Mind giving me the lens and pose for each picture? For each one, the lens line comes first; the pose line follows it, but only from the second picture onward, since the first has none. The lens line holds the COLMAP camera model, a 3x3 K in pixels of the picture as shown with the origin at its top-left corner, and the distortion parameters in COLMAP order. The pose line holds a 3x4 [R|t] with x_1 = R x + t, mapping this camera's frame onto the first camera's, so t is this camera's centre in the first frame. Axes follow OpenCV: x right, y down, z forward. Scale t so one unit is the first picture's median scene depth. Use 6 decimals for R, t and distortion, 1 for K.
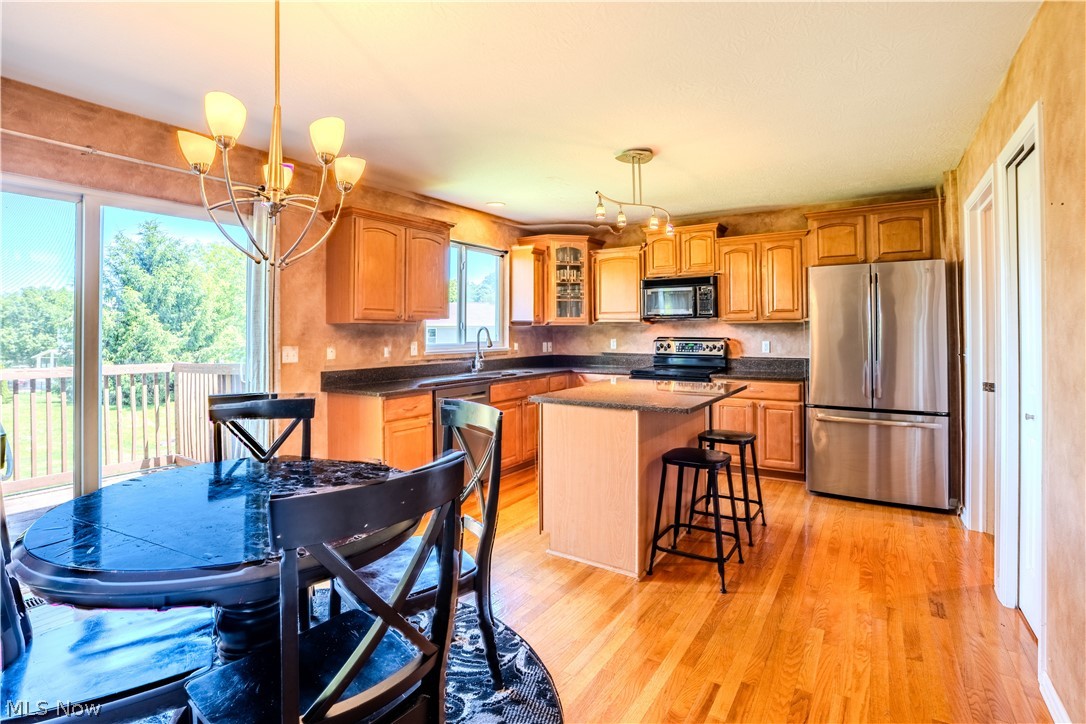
lens RADIAL K [[540.6, 0, 543.0], [0, 540.6, 322.2], [0, 0, 1]] dist [0.001798, -0.000007]
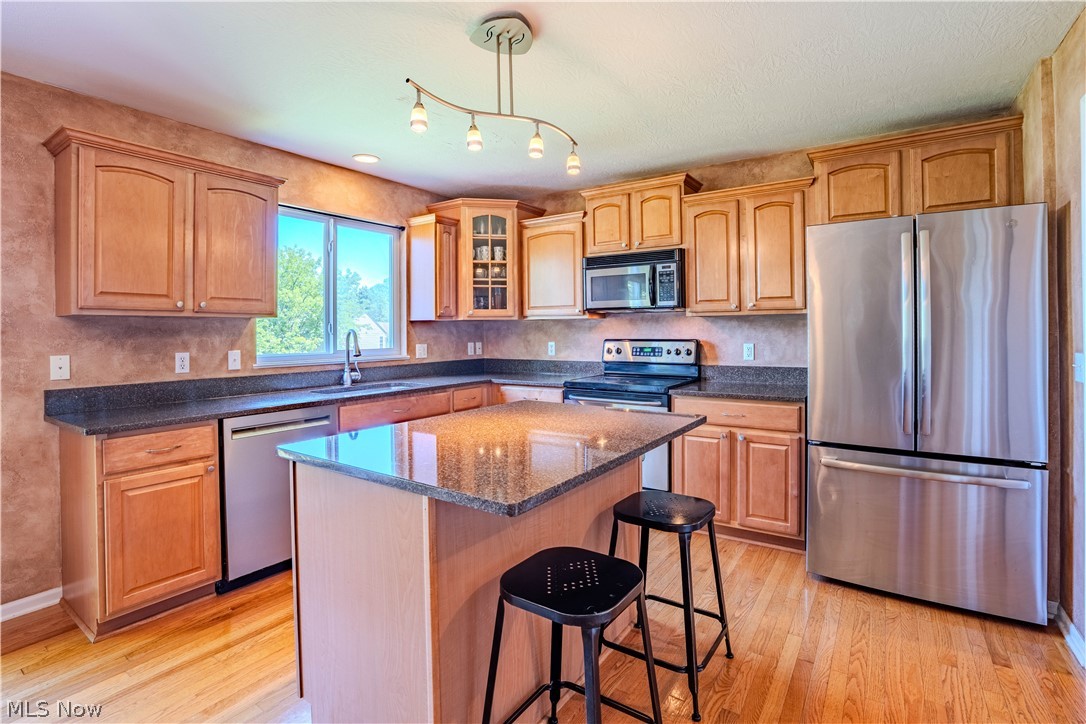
lens RADIAL K [[518.3, 0, 544.5], [0, 518.3, 329.8], [0, 0, 1]] dist [-0.006072, 0.000772]
pose [[0.999347, -0.002063, -0.036079, 0.182636], [0.002703, 0.999840, 0.017707, 0.008154], [0.036037, -0.017793, 0.999192, 0.350154]]
